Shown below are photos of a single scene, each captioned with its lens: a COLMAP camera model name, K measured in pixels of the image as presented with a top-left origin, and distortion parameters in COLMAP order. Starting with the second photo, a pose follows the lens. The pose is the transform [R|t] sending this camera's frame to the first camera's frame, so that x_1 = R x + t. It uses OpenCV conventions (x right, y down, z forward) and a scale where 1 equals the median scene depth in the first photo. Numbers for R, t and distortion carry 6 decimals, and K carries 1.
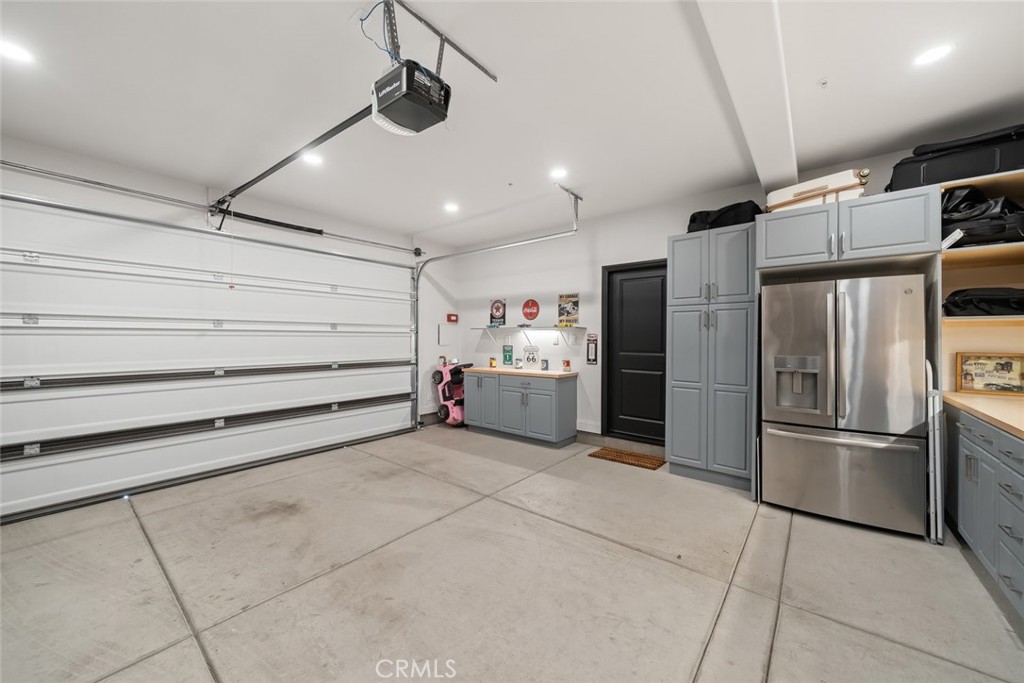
lens RADIAL K [[379.6, 0, 504.2], [0, 379.6, 337.7], [0, 0, 1]] dist [-0.001523, -0.000227]
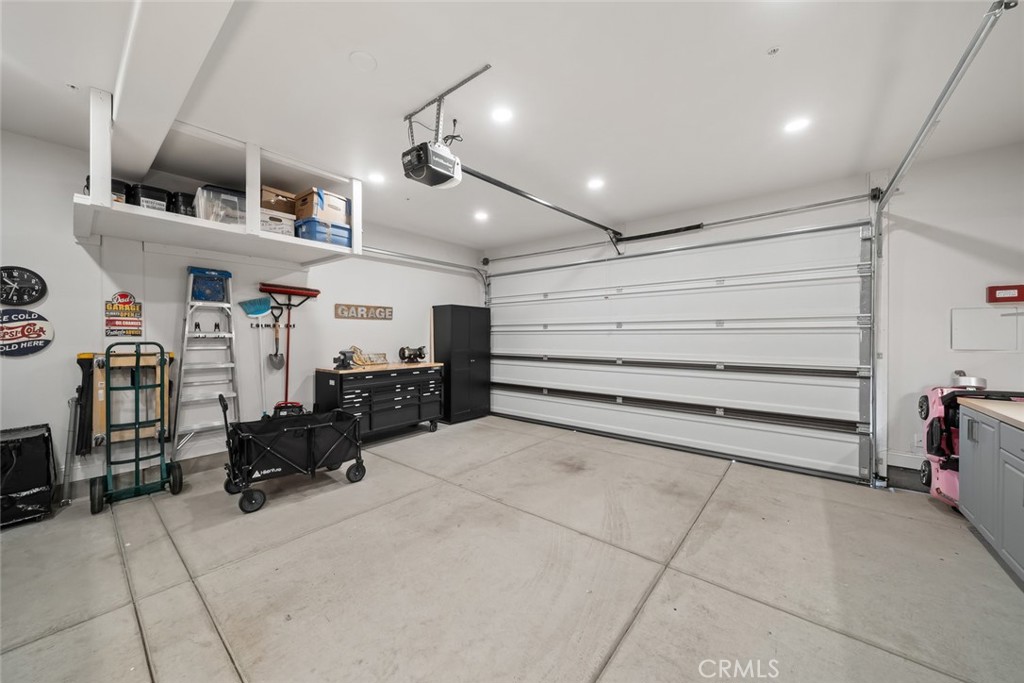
lens RADIAL K [[358.1, 0, 503.8], [0, 358.1, 337.2], [0, 0, 1]] dist [-0.003363, -0.000310]
pose [[0.004726, 0.002549, -0.999986, 0.875224], [0.000959, 0.999996, 0.002554, 0.002377], [0.999988, -0.000971, 0.004724, 1.022831]]
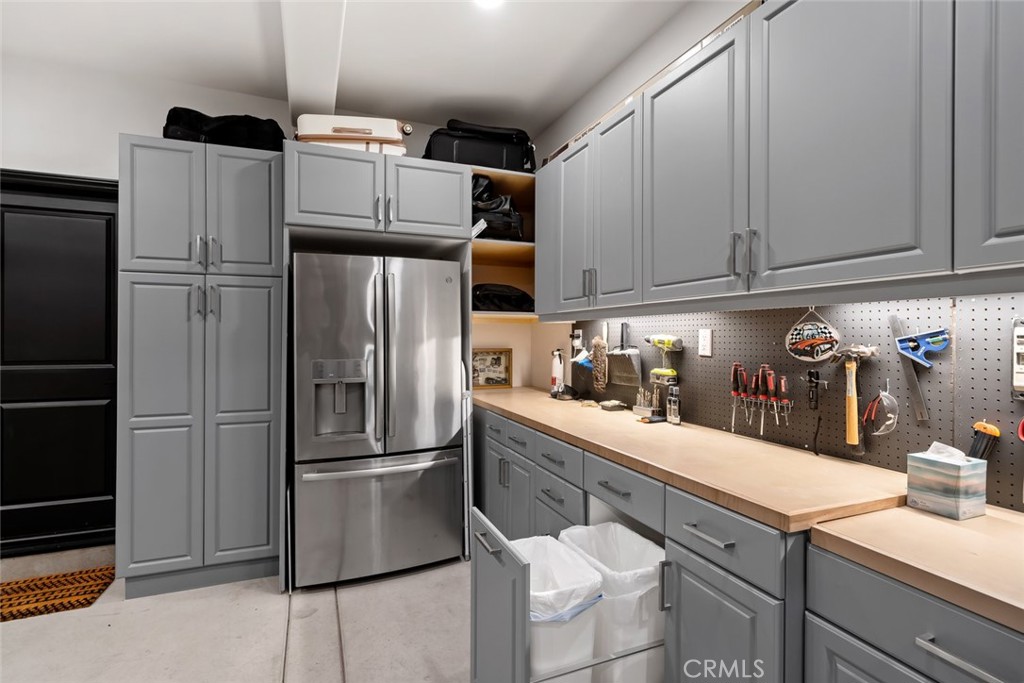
lens RADIAL K [[483.7, 0, 511.5], [0, 483.7, 337.8], [0, 0, 1]] dist [-0.000288, 0.000296]
pose [[0.467304, -0.005360, 0.884081, 0.106572], [0.000085, 0.999982, 0.006018, 0.001943], [-0.884097, -0.002737, 0.467296, 0.242138]]
